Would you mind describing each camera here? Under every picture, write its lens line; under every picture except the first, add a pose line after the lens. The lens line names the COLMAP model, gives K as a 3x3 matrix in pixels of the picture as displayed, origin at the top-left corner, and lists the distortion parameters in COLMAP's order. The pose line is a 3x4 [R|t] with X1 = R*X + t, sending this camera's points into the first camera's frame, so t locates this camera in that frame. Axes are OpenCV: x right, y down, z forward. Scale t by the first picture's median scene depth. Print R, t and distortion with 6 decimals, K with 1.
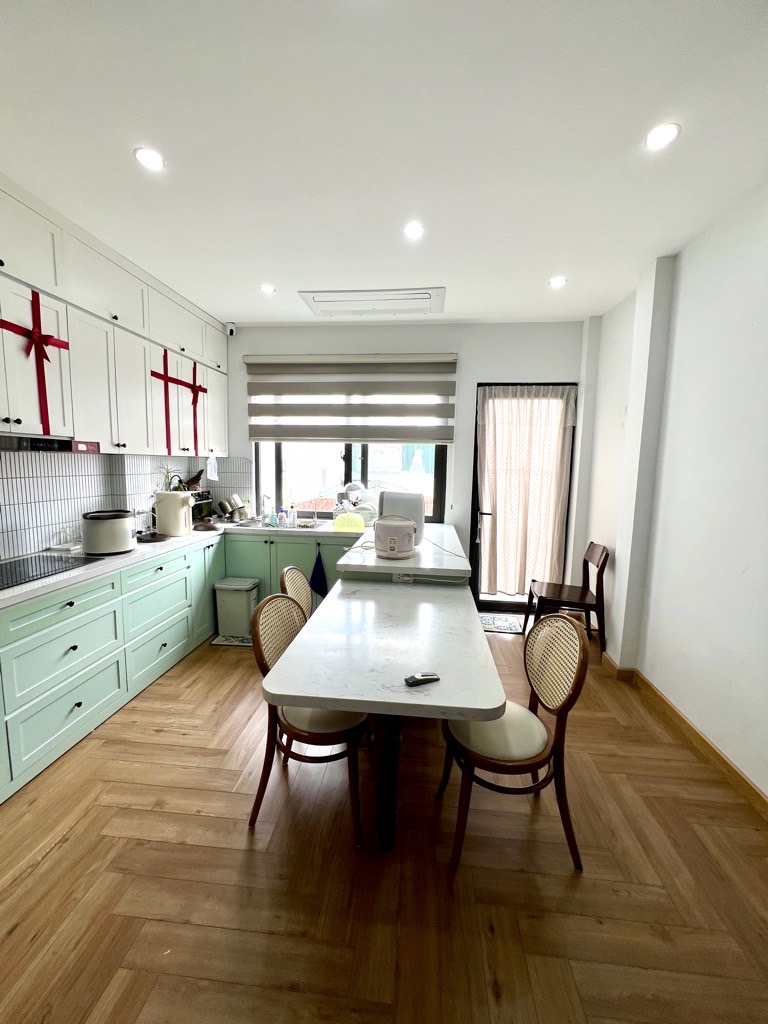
lens RADIAL K [[418.5, 0, 387.0], [0, 418.5, 512.7], [0, 0, 1]] dist [0.014019, 0.000038]
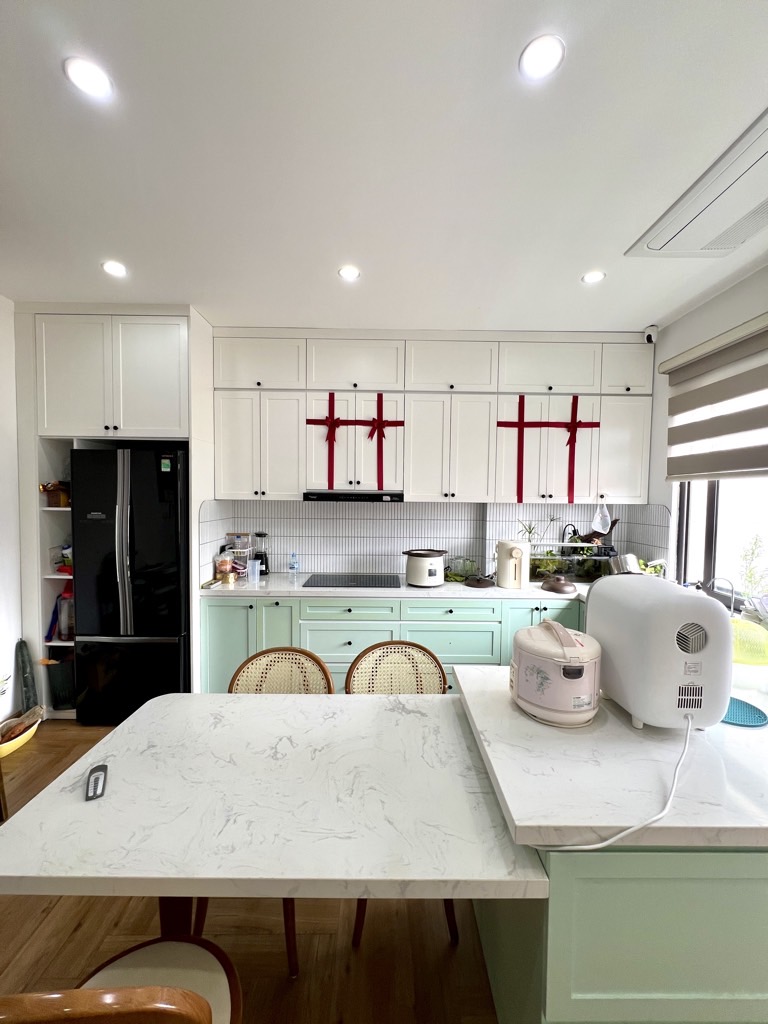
lens RADIAL K [[418.5, 0, 385.7], [0, 418.5, 511.8], [0, 0, 1]] dist [0.014019, 0.000038]
pose [[0.085170, 0.021029, -0.996144, 0.387460], [-0.126858, 0.991870, 0.010093, -0.083229], [0.988258, 0.125509, 0.087145, 0.586790]]
